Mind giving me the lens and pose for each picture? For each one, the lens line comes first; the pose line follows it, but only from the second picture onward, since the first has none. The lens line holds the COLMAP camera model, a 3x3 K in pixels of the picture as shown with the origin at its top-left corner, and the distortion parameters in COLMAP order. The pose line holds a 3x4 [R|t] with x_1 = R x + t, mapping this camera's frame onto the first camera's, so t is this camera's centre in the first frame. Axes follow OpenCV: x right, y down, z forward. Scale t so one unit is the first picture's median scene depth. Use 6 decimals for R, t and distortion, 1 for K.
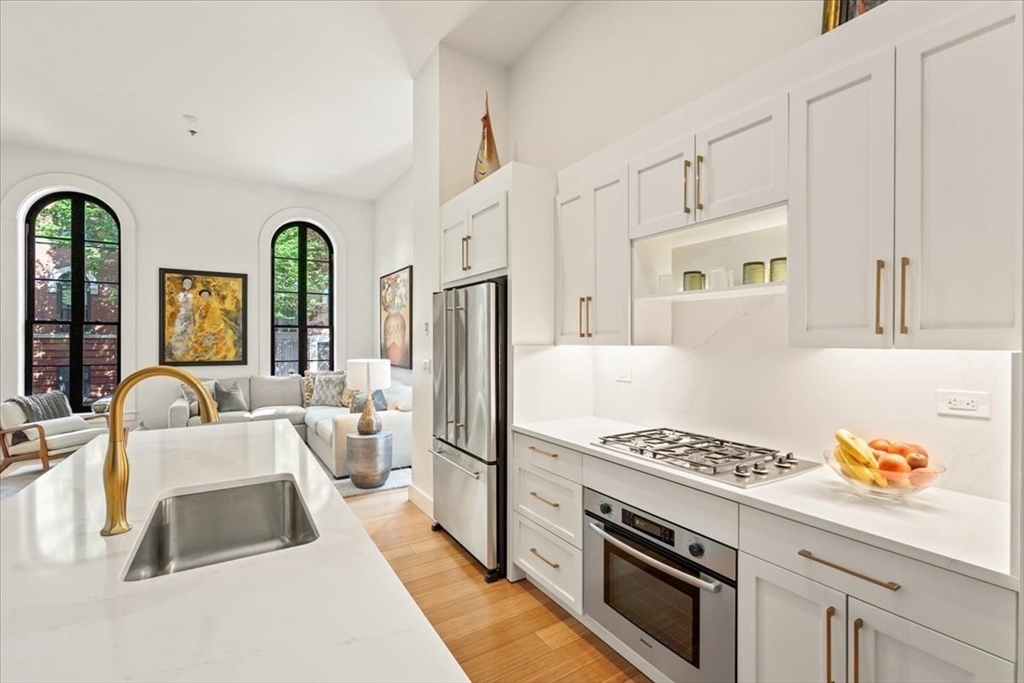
lens RADIAL K [[454.8, 0, 512.0], [0, 454.8, 341.5], [0, 0, 1]] dist [0.001057, 0.000206]
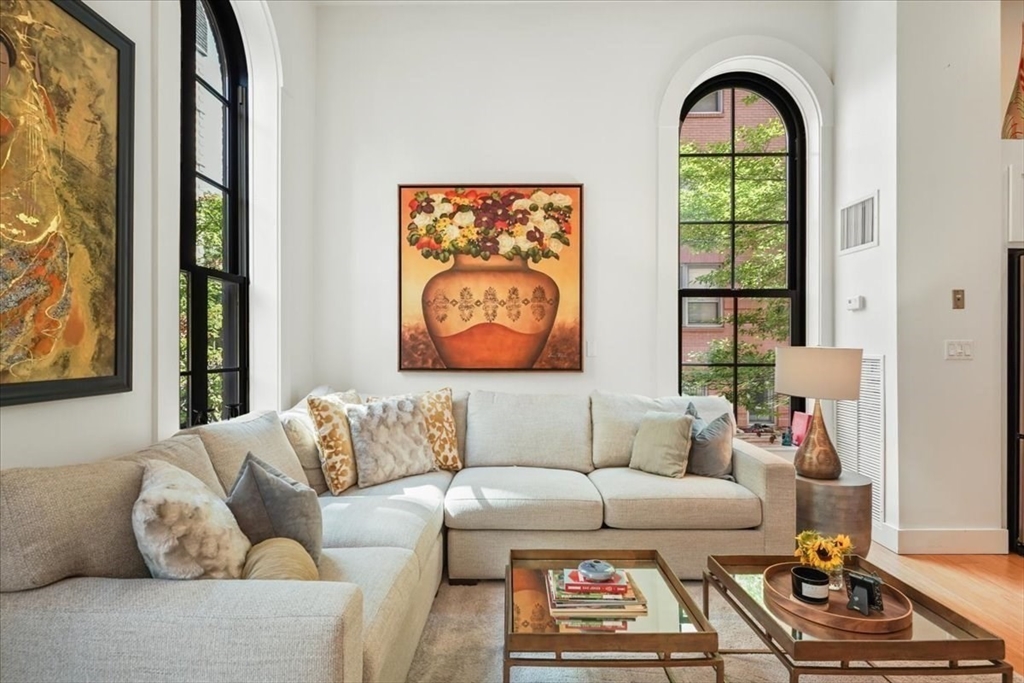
lens RADIAL K [[515.2, 0, 512.0], [0, 515.2, 341.5], [0, 0, 1]] dist [0.000674, 0.000084]
pose [[0.523684, 0.008690, 0.851868, -0.753446], [-0.003989, 0.999962, -0.007749, 0.025278], [-0.851903, 0.000660, 0.523699, 0.692811]]
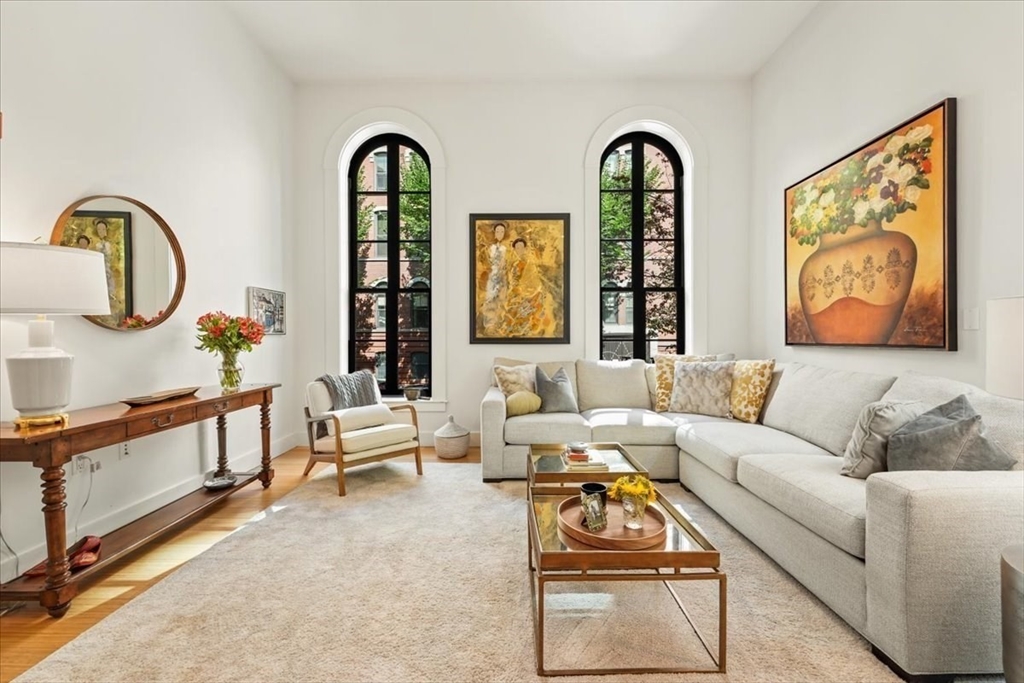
lens RADIAL K [[432.7, 0, 512.0], [0, 432.7, 341.5], [0, 0, 1]] dist [-0.002745, -0.000217]
pose [[0.841881, 0.002404, -0.539659, -0.314286], [0.002465, 0.999963, 0.008300, 0.043987], [0.539658, -0.008318, 0.841843, 0.414202]]
